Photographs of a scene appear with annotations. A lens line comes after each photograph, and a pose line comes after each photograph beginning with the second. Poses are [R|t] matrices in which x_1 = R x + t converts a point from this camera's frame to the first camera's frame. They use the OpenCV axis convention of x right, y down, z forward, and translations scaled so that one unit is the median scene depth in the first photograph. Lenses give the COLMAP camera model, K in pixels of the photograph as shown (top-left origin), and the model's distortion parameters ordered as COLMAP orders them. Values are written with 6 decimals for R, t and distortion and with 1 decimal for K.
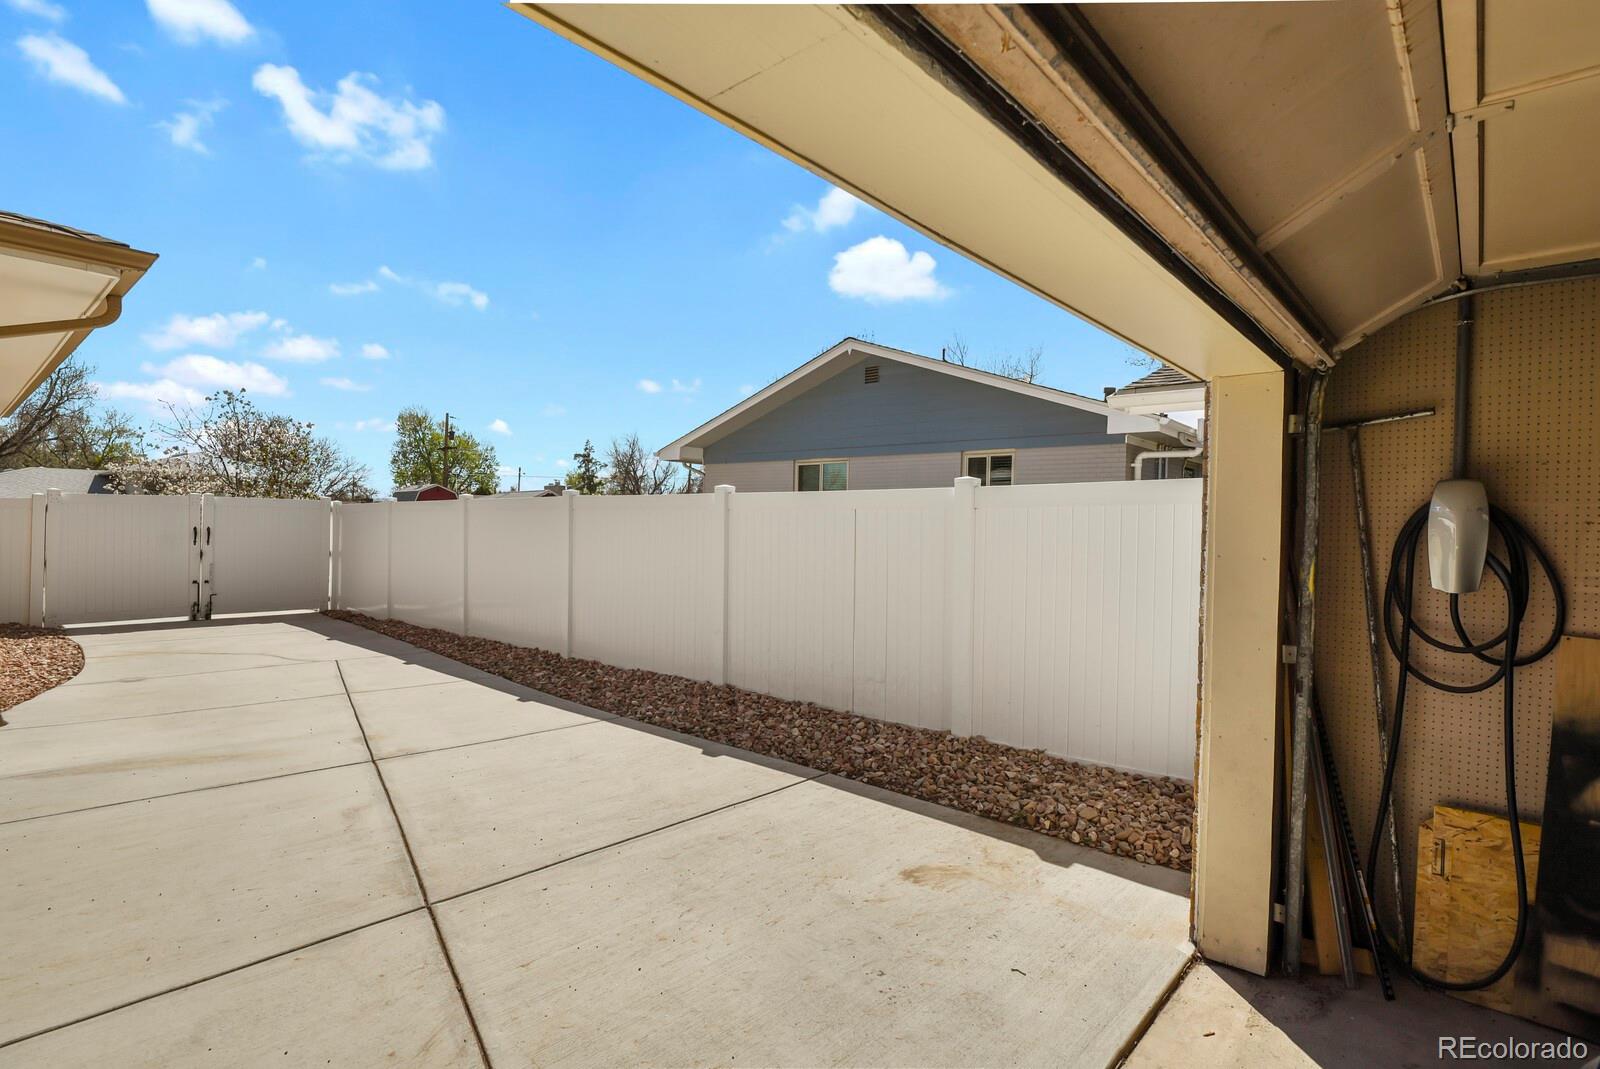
lens RADIAL K [[778.3, 0, 809.1], [0, 778.3, 529.5], [0, 0, 1]] dist [0.000908, -0.010962]
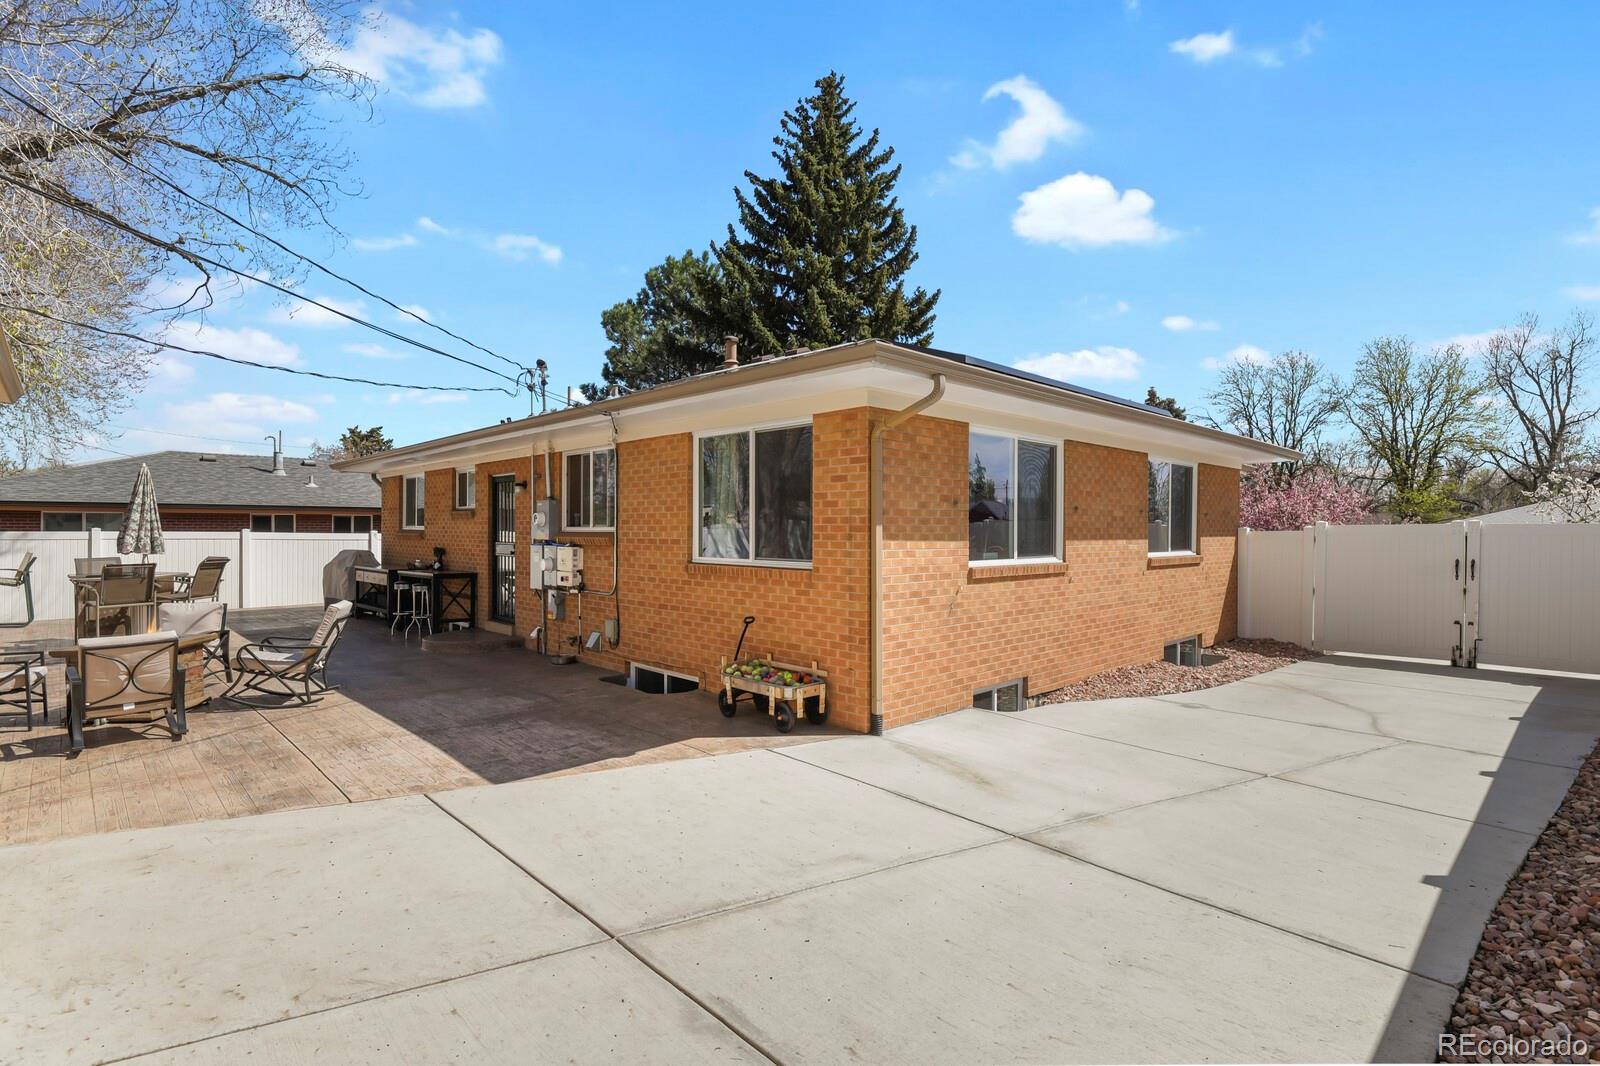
lens RADIAL K [[778.3, 0, 809.1], [0, 778.3, 528.0], [0, 0, 1]] dist [0.000908, -0.010962]
pose [[-0.079396, -0.022159, -0.996597, 0.362413], [-0.011901, 0.999703, -0.021280, -0.029182], [0.996772, 0.010171, -0.079636, 0.903066]]
